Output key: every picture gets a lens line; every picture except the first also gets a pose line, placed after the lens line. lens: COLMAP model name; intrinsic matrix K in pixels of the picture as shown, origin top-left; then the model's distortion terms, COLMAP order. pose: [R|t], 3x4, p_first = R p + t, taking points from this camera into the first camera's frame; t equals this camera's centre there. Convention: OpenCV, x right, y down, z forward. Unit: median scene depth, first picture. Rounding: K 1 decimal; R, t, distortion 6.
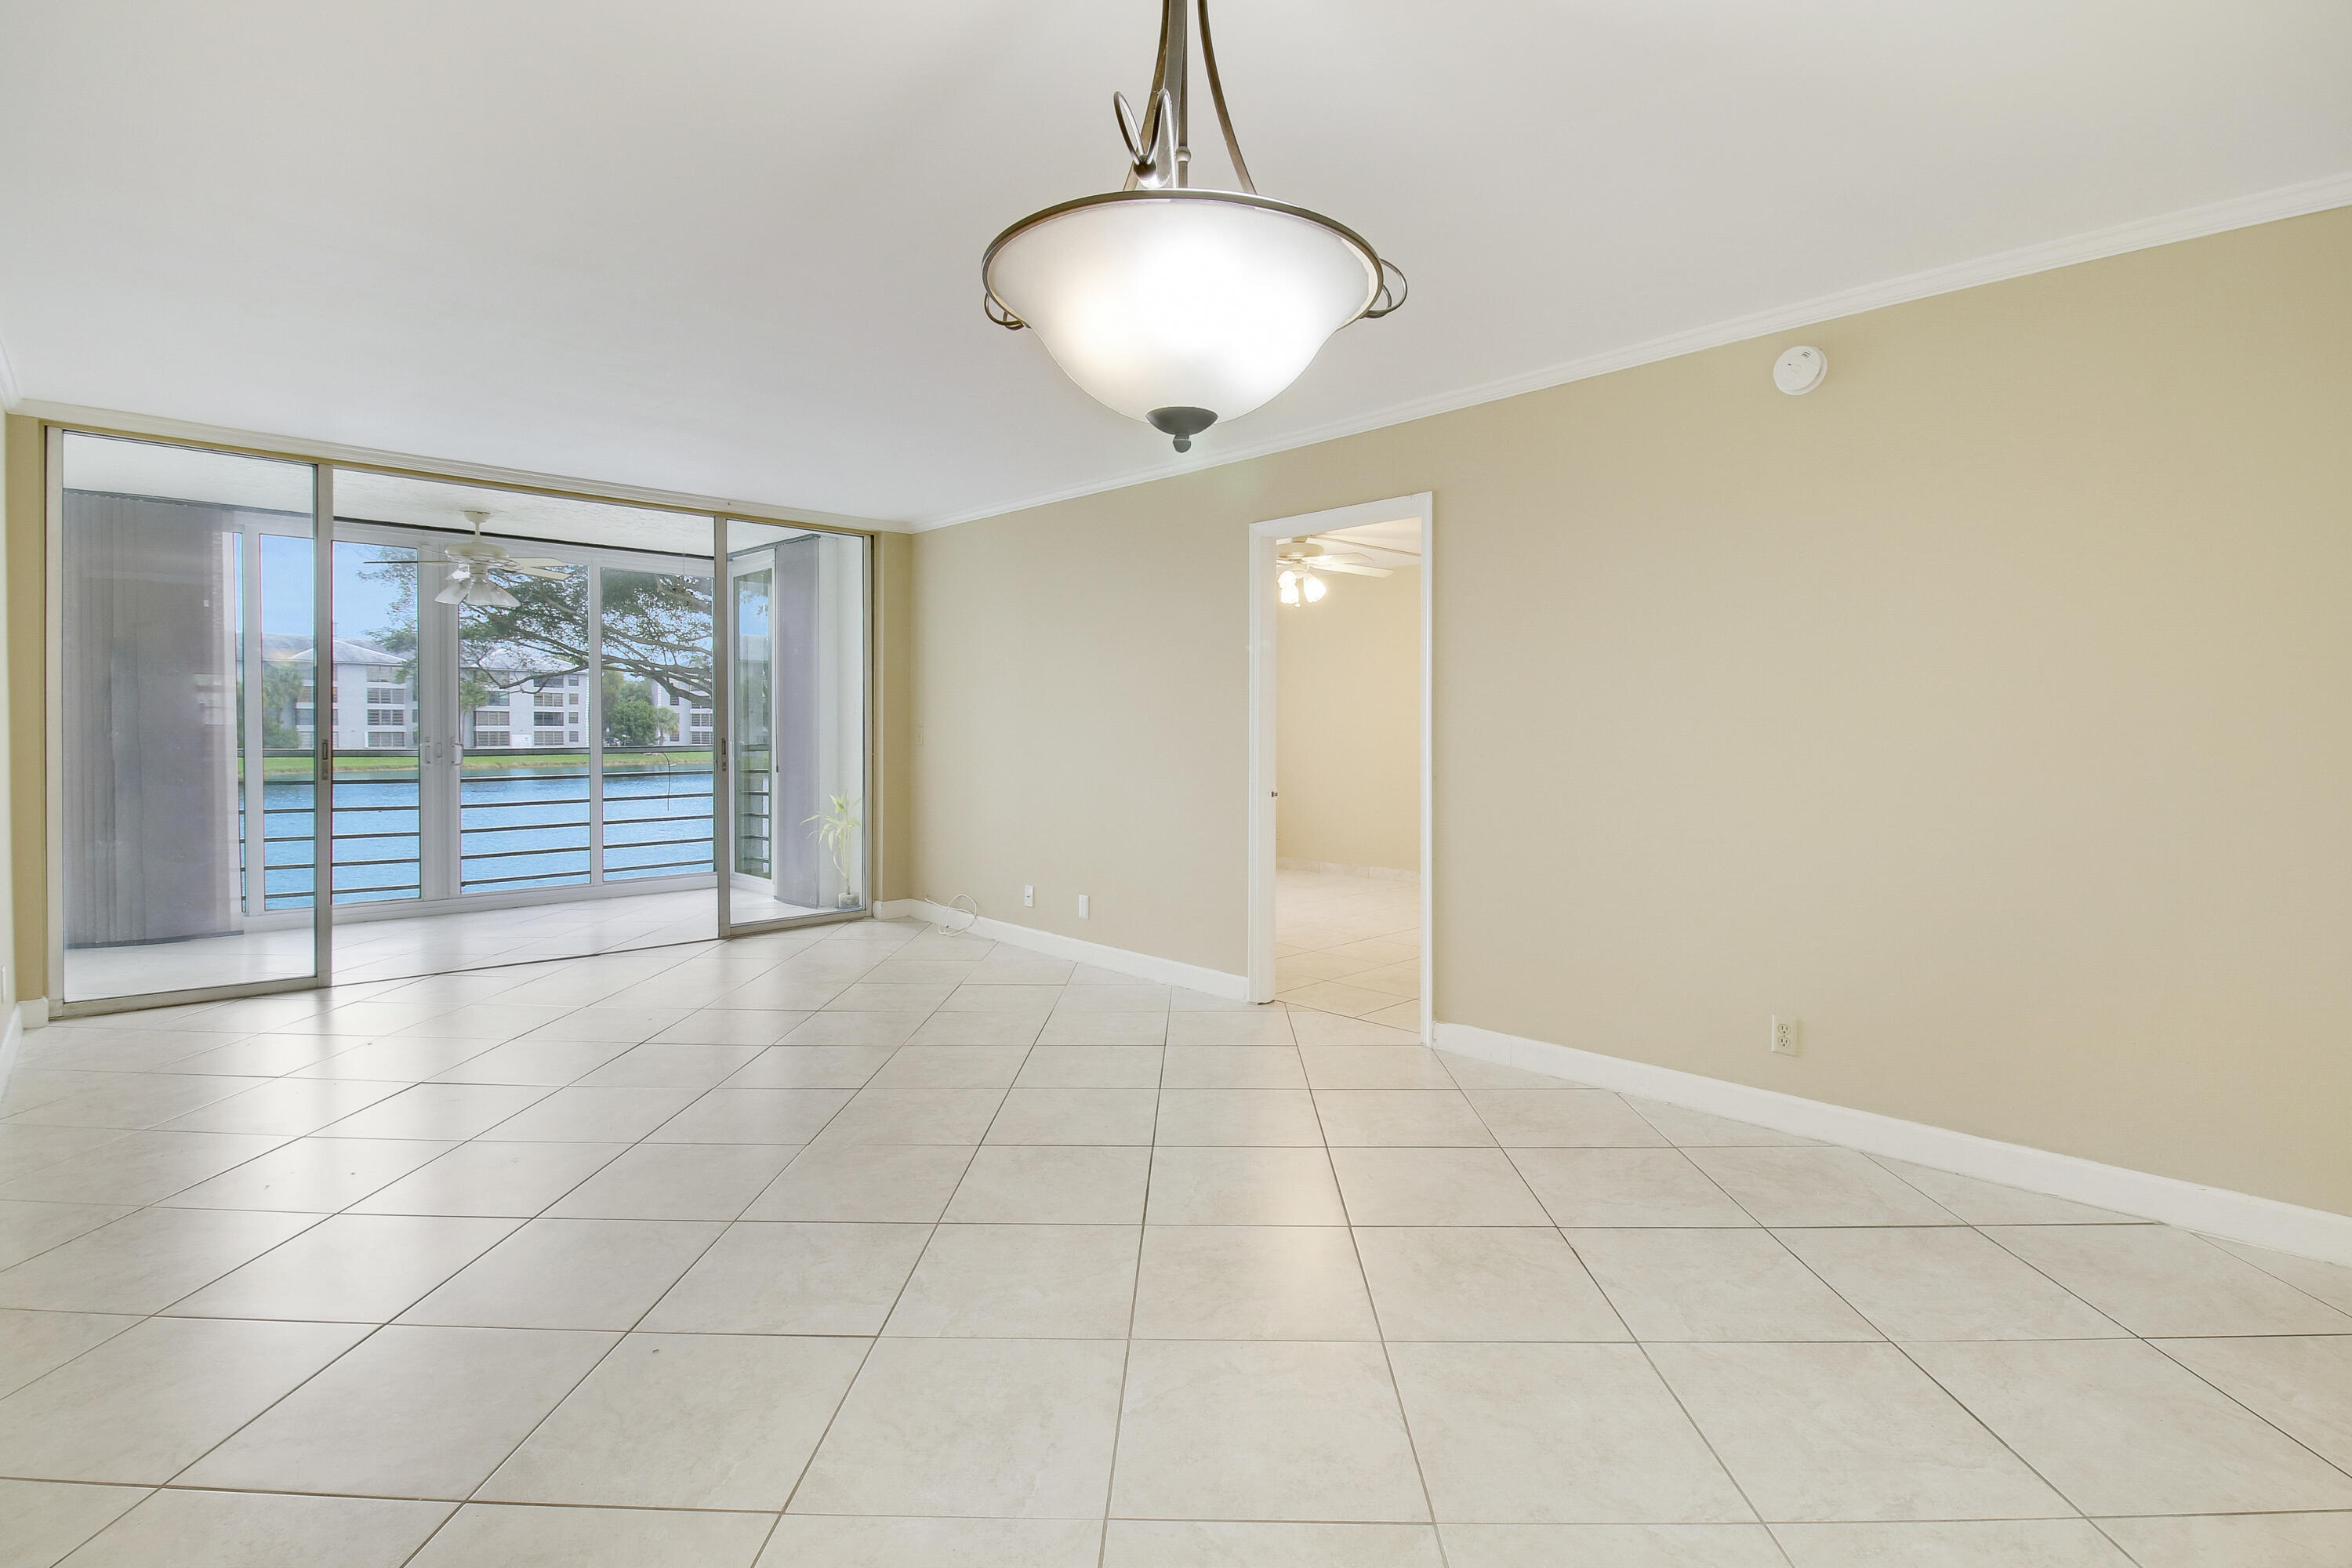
lens RADIAL K [[1101.8, 0, 1202.3], [0, 1101.8, 762.0], [0, 0, 1]] dist [-0.004470, -0.003778]
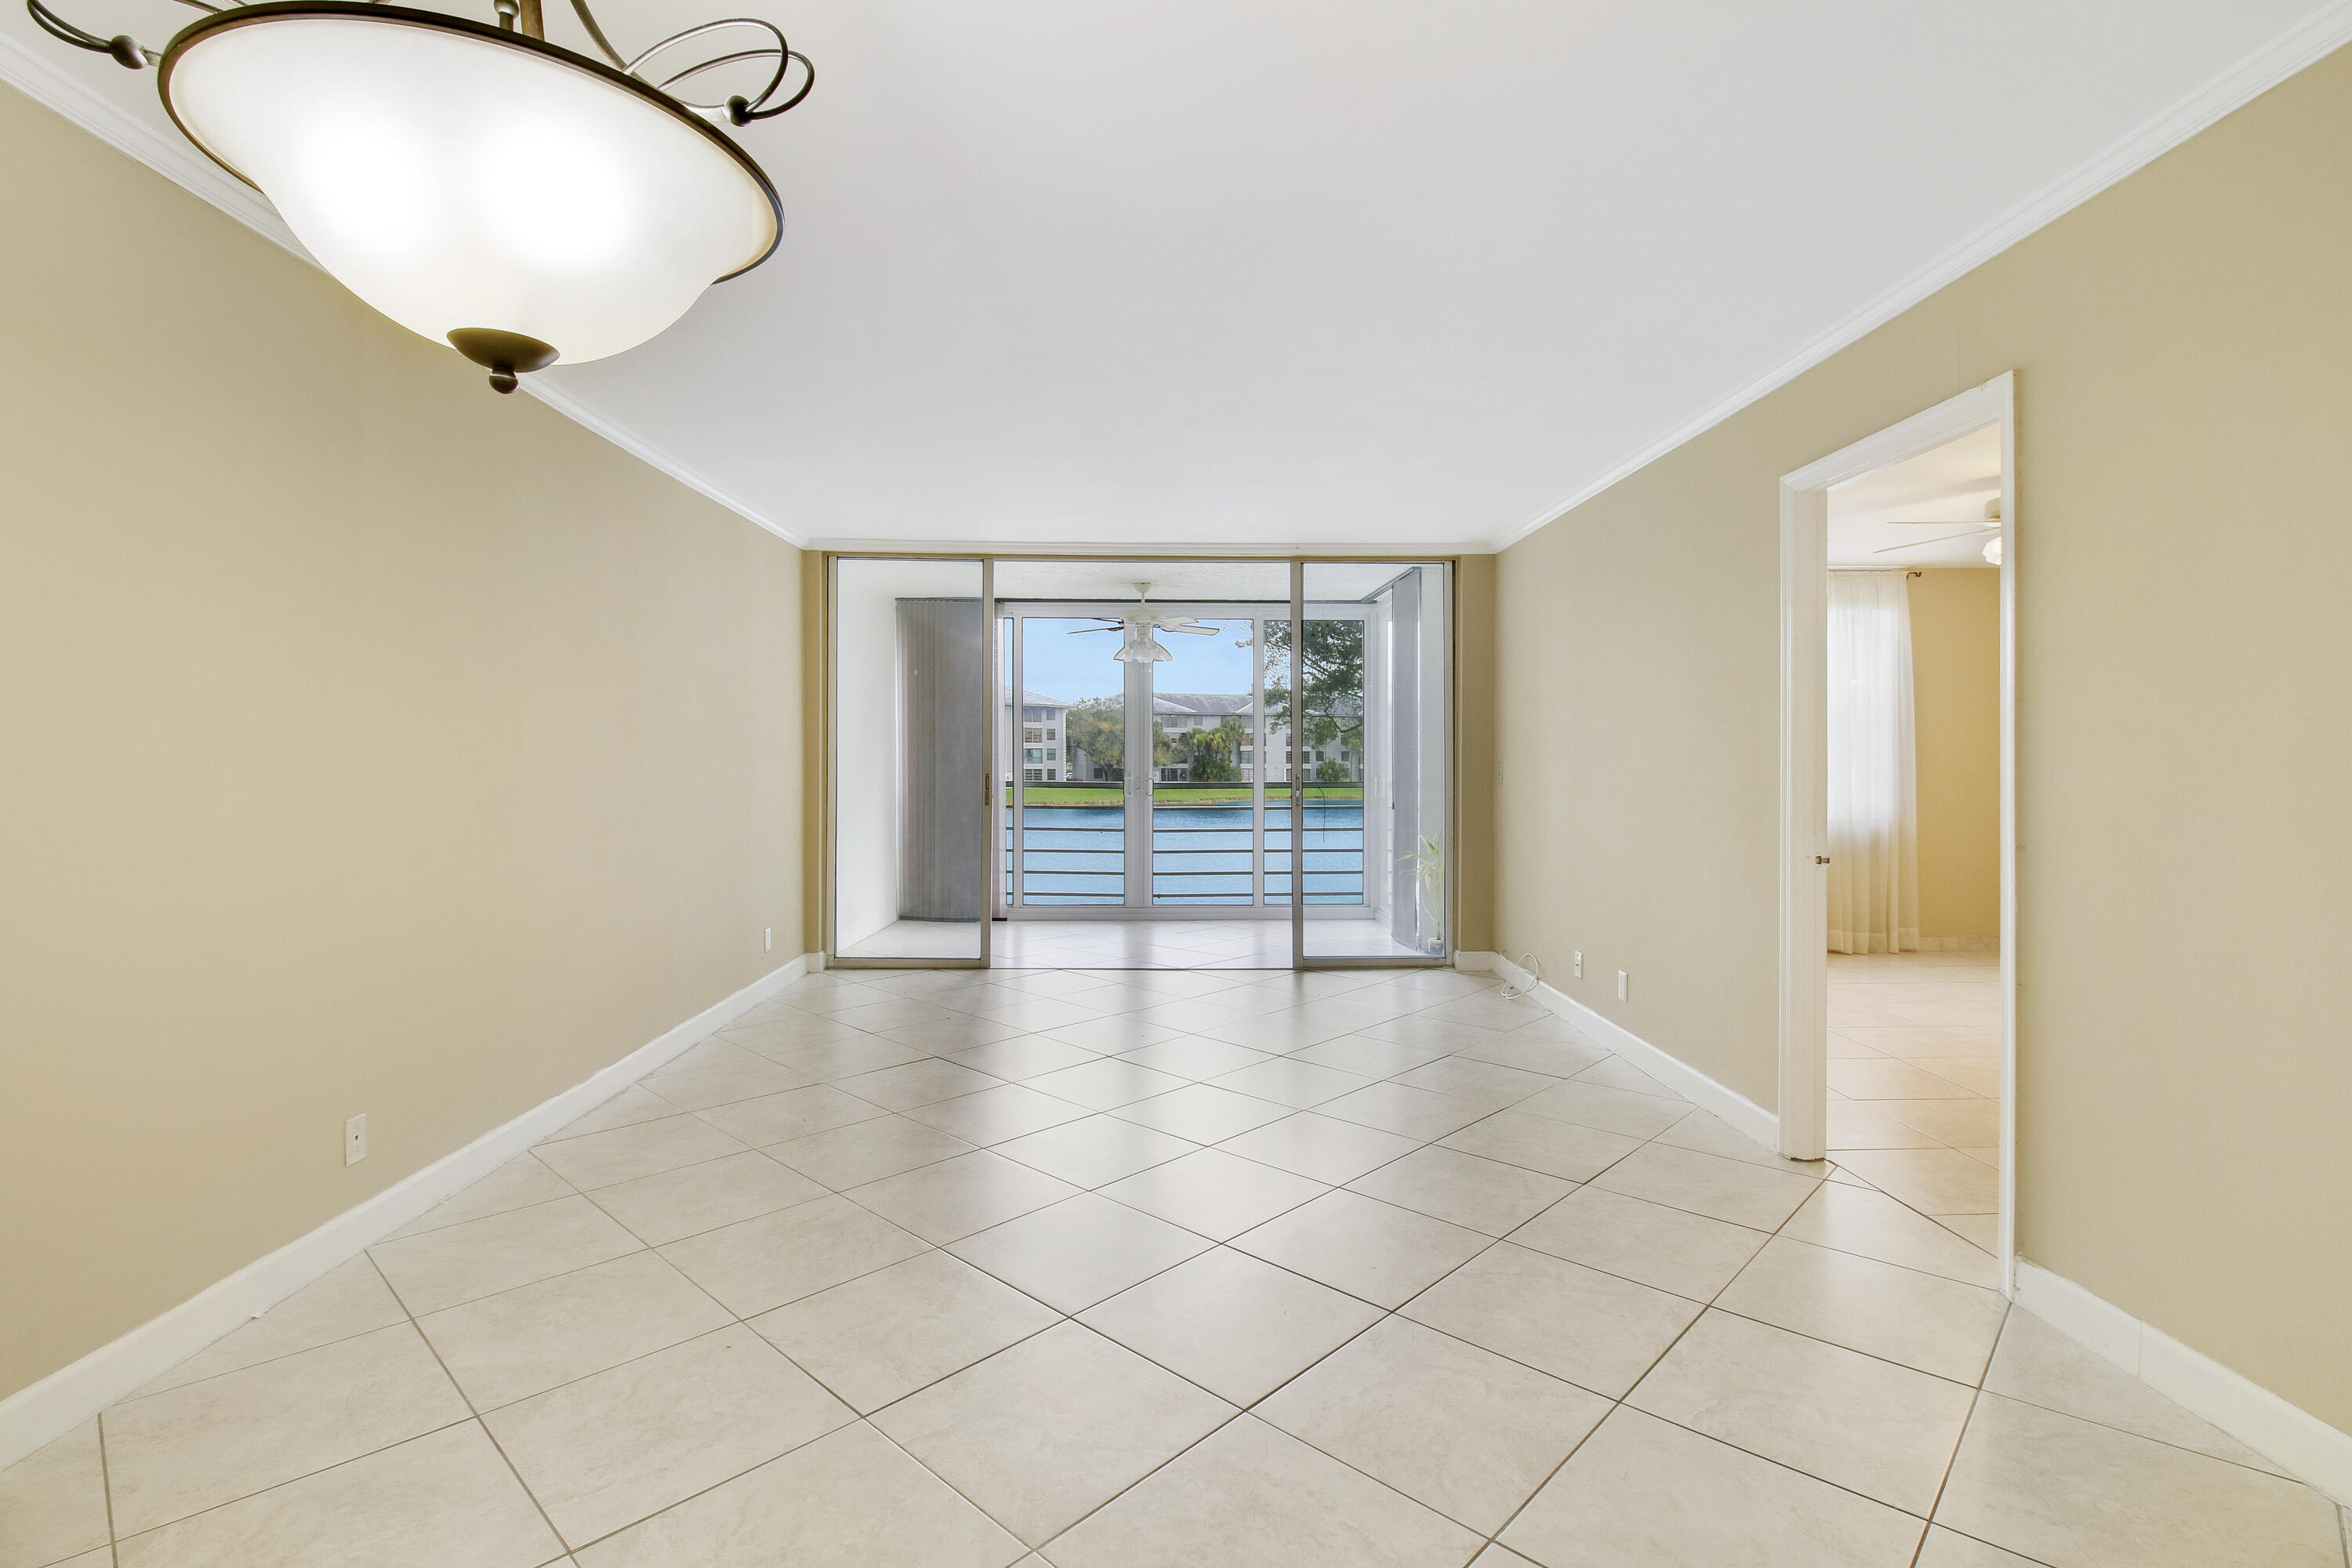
lens RADIAL K [[1101.8, 0, 1185.4], [0, 1101.8, 772.0], [0, 0, 1]] dist [-0.004470, -0.003778]
pose [[0.735150, 0.003796, -0.677894, 0.181490], [-0.020915, 0.999635, -0.017083, -0.004229], [0.677581, 0.026737, 0.734962, 0.164816]]
